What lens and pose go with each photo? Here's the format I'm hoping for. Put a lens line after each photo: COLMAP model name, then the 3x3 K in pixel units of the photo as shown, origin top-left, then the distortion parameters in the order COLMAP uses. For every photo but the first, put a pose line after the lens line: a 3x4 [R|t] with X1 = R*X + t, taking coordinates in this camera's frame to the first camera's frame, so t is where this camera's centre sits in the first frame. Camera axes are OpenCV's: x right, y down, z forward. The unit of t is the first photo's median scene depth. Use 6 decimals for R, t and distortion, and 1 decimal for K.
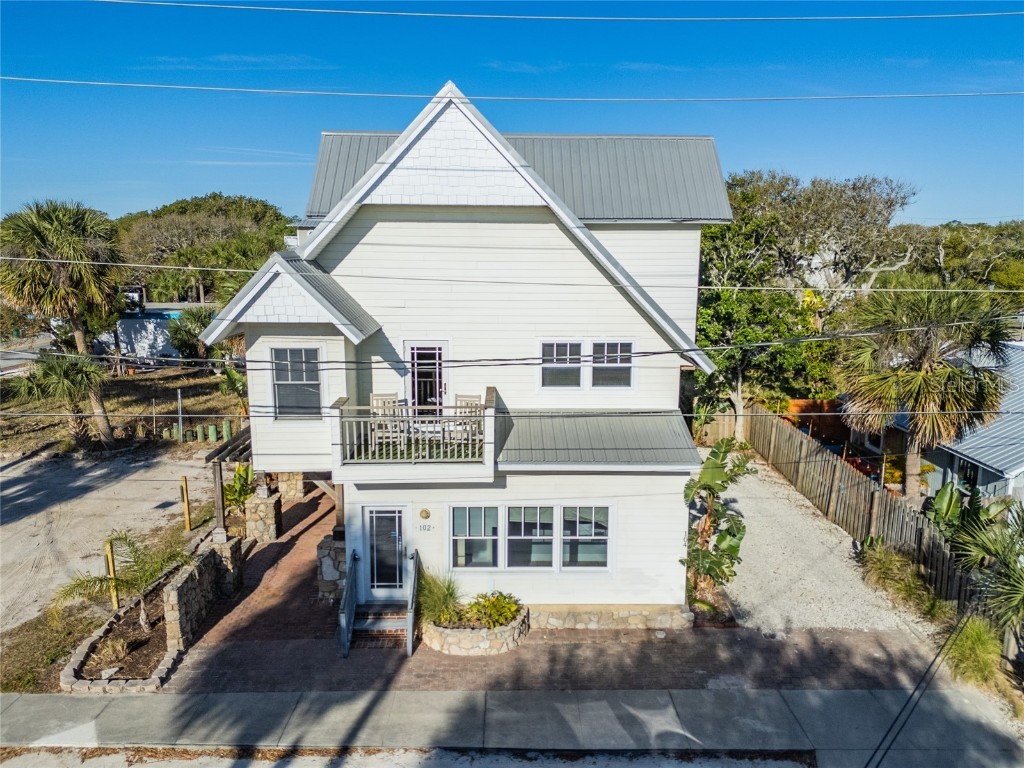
lens RADIAL K [[760.1, 0, 519.3], [0, 760.1, 384.3], [0, 0, 1]] dist [0.102394, -0.112589]
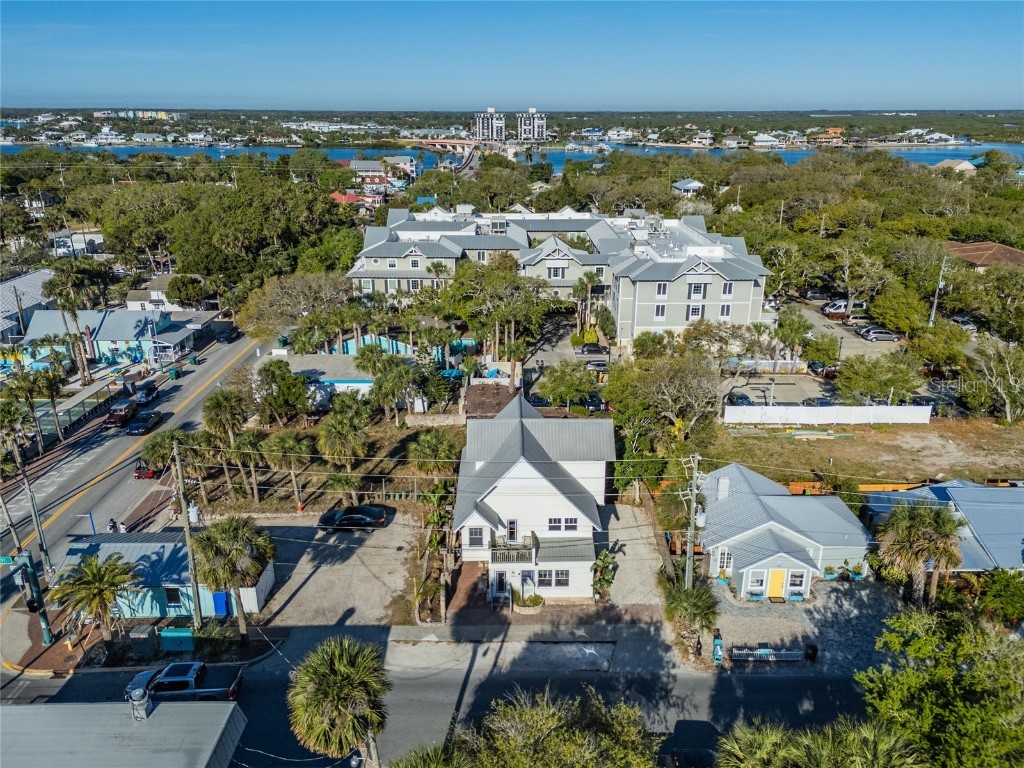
lens RADIAL K [[760.1, 0, 519.3], [0, 760.1, 384.3], [0, 0, 1]] dist [0.102394, -0.112589]
pose [[0.999935, -0.004556, -0.010428, -0.057946], [0.005955, 0.990377, 0.138268, -1.060156], [0.009697, -0.138321, 0.990340, -2.092254]]
